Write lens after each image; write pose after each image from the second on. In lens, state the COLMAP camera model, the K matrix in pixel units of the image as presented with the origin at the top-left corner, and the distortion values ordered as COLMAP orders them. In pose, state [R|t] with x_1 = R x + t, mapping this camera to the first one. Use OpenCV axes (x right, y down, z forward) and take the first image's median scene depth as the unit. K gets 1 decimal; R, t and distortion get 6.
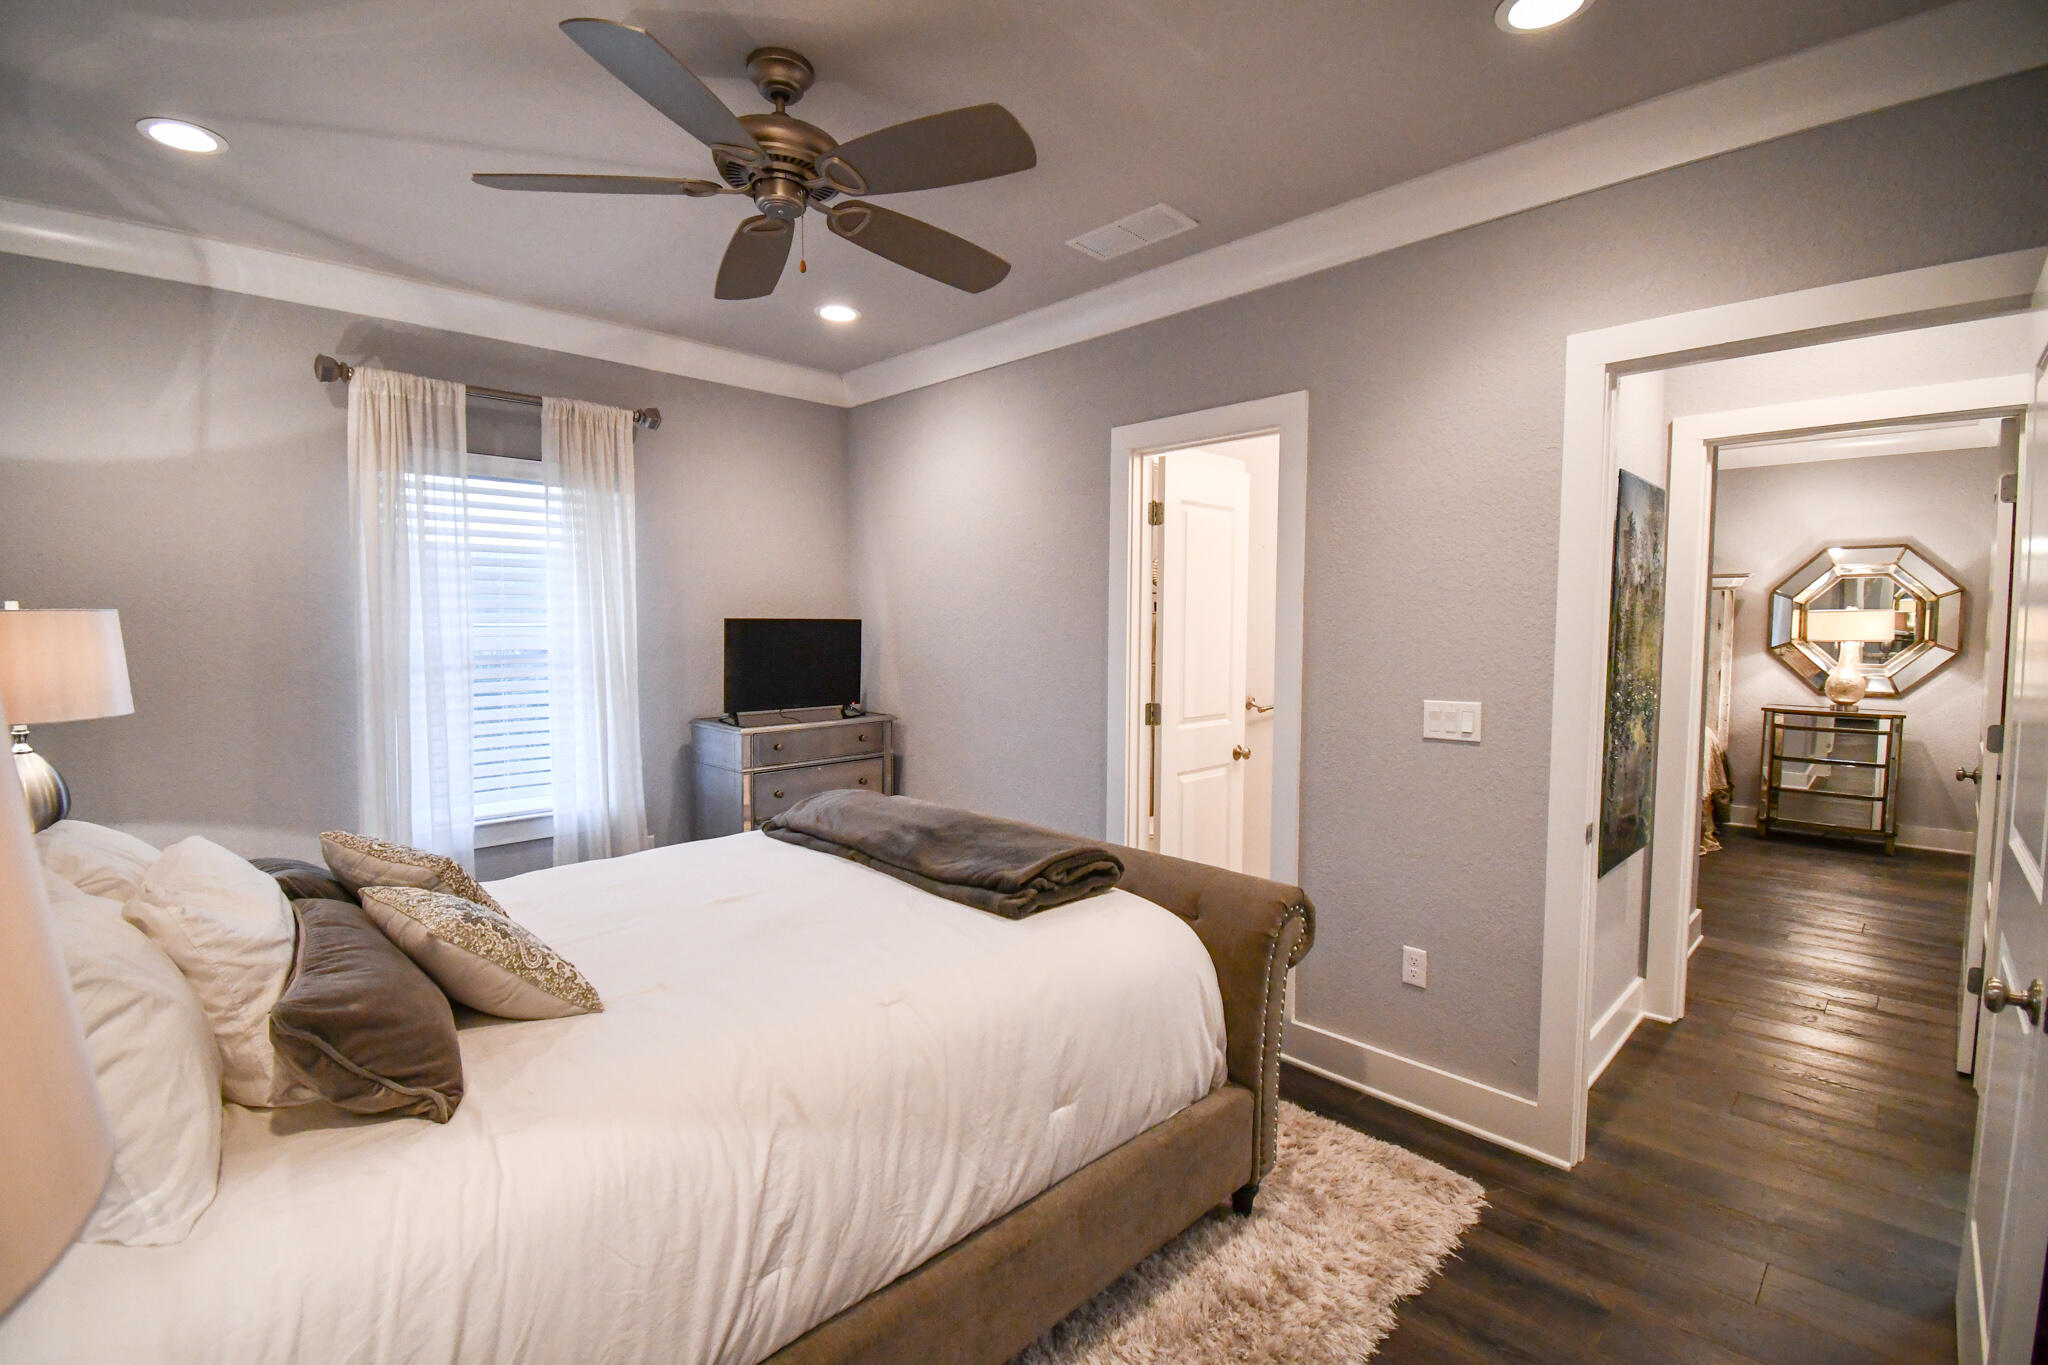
lens RADIAL K [[910.2, 0, 1012.6], [0, 910.2, 682.7], [0, 0, 1]] dist [0.015986, -0.022704]
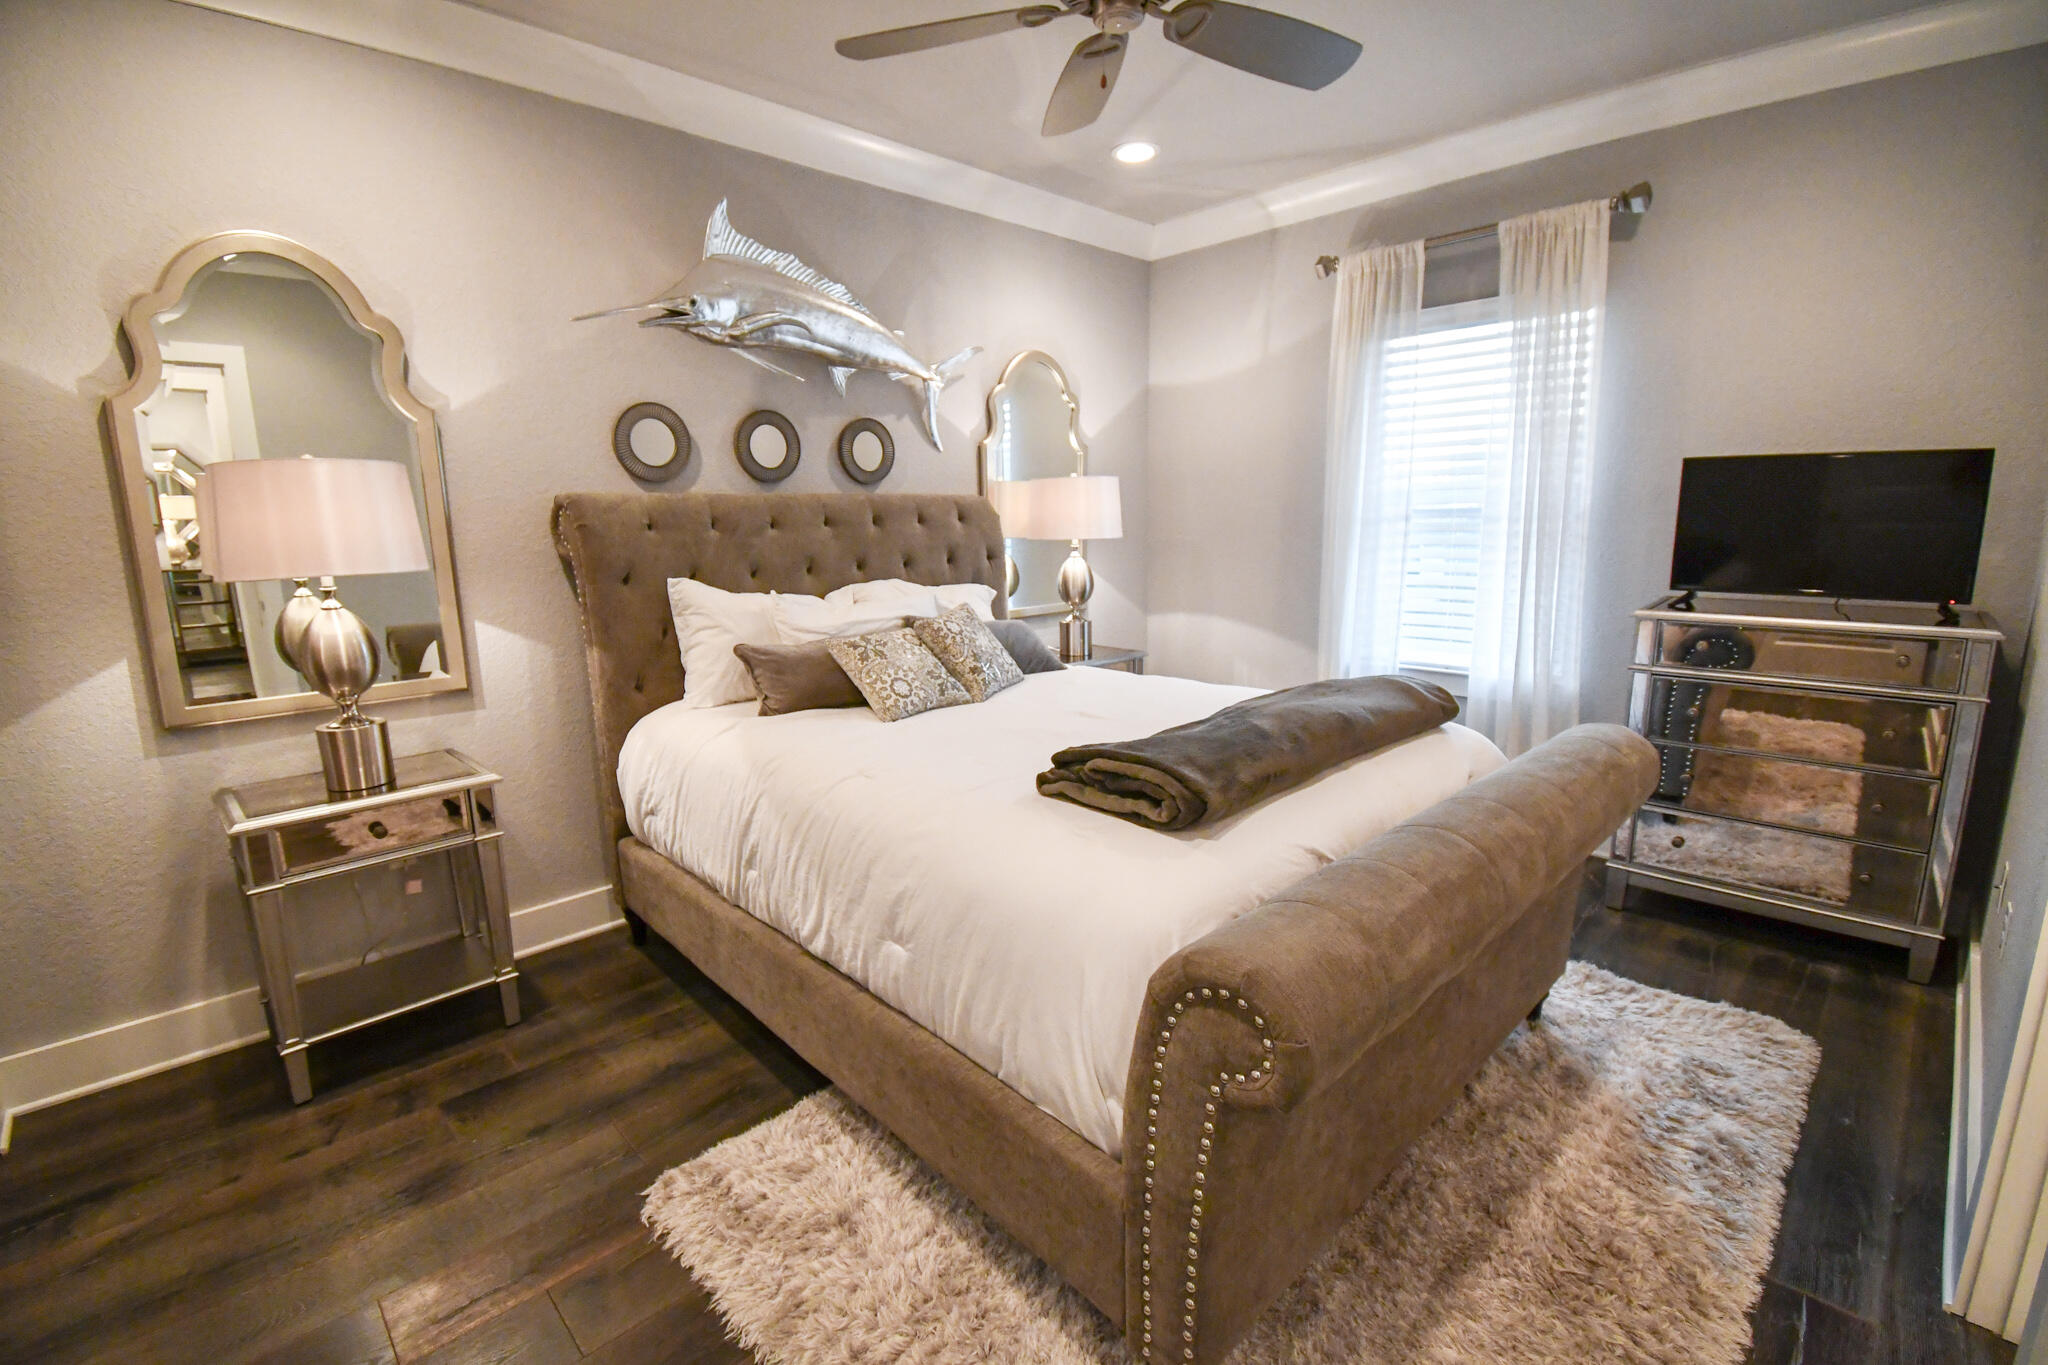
lens RADIAL K [[910.2, 0, 1012.6], [0, 910.2, 682.7], [0, 0, 1]] dist [0.015986, -0.022704]
pose [[0.001719, 0.184760, -0.982782, 0.496082], [-0.041714, 0.981941, 0.184529, -0.007883], [0.999128, 0.040679, 0.009395, 0.547834]]
